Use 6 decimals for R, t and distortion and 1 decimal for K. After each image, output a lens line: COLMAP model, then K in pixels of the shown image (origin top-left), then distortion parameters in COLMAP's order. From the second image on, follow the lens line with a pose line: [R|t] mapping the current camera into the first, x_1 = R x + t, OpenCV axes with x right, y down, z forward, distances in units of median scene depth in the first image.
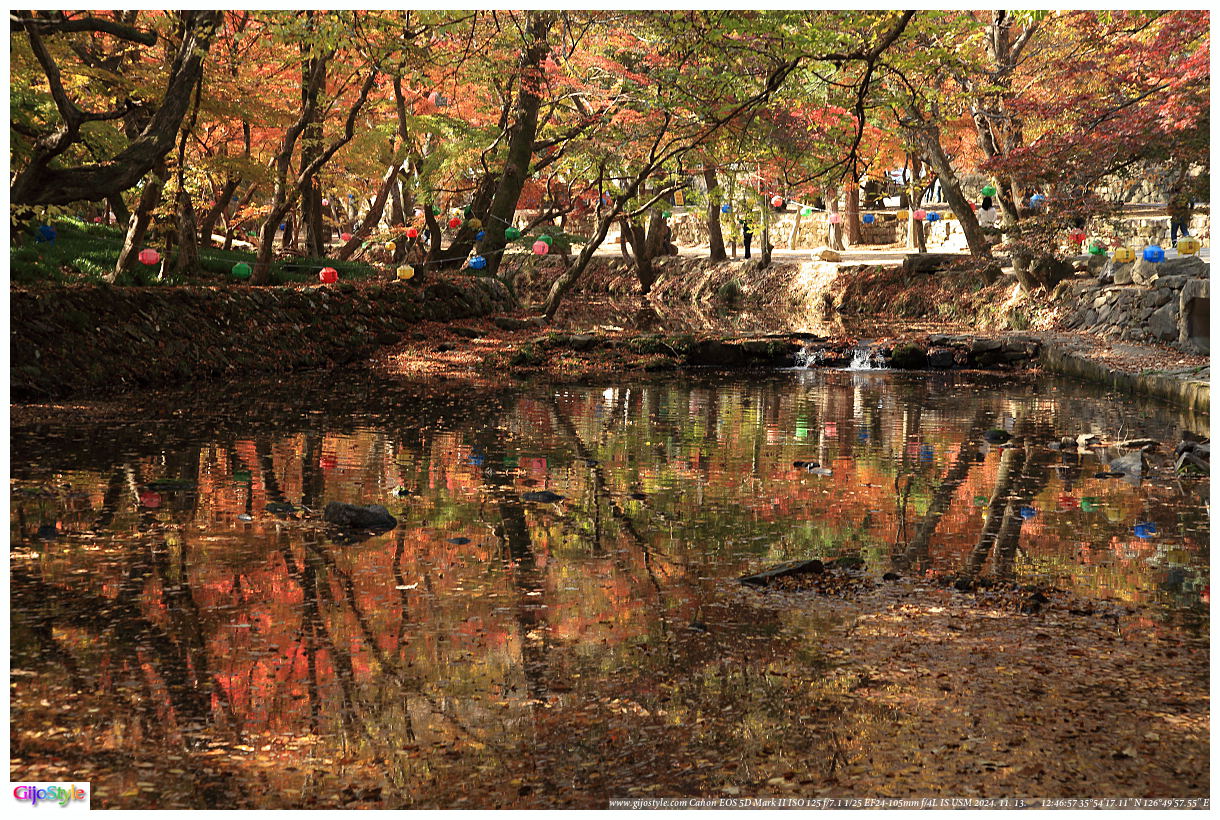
lens RADIAL K [[2375.5, 0, 610.8], [0, 2375.5, 410.5], [0, 0, 1]] dist [0.226569, 0.000000]
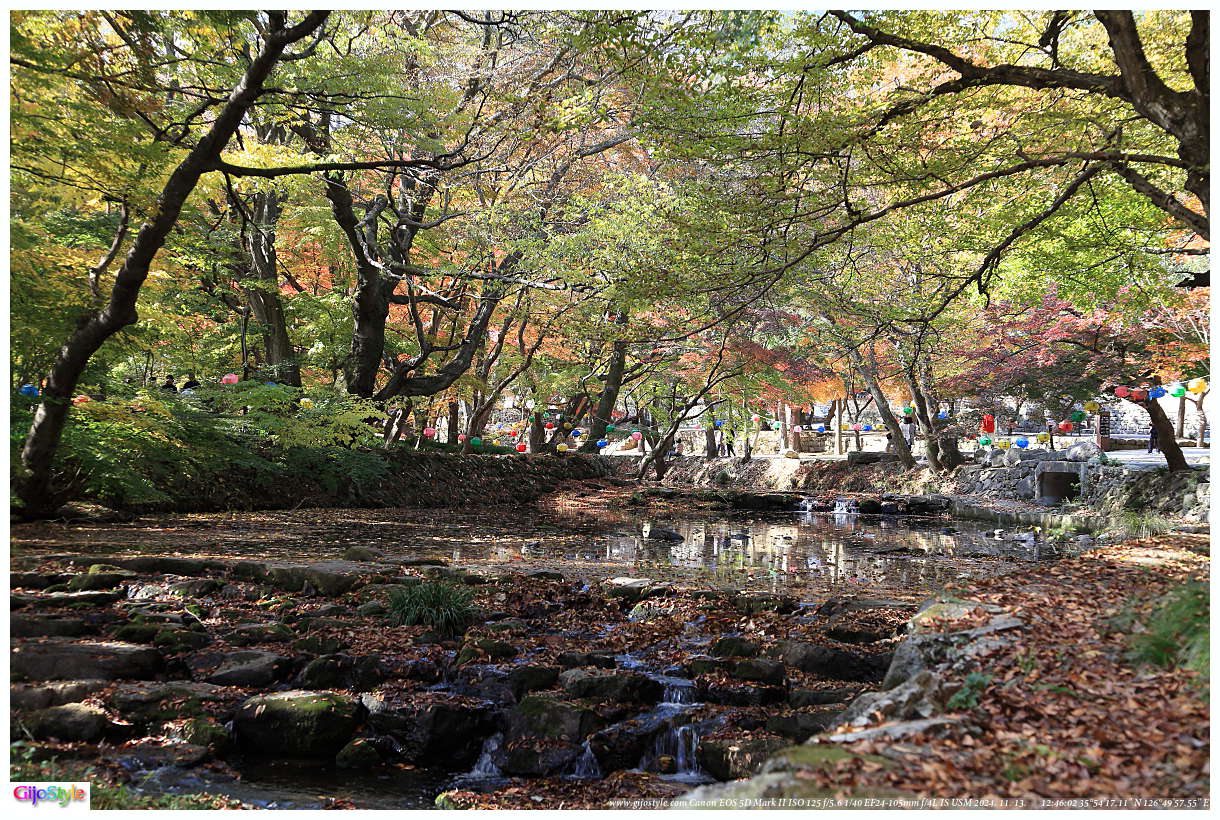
lens RADIAL K [[1747.1, 0, 609.5], [0, 1747.1, 409.8], [0, 0, 1]] dist [0.030471, 0.000000]
pose [[0.999740, 0.021548, 0.007396, -0.053128], [-0.020736, 0.995137, -0.096297, 0.025876], [-0.009435, 0.096119, 0.995325, -0.161115]]
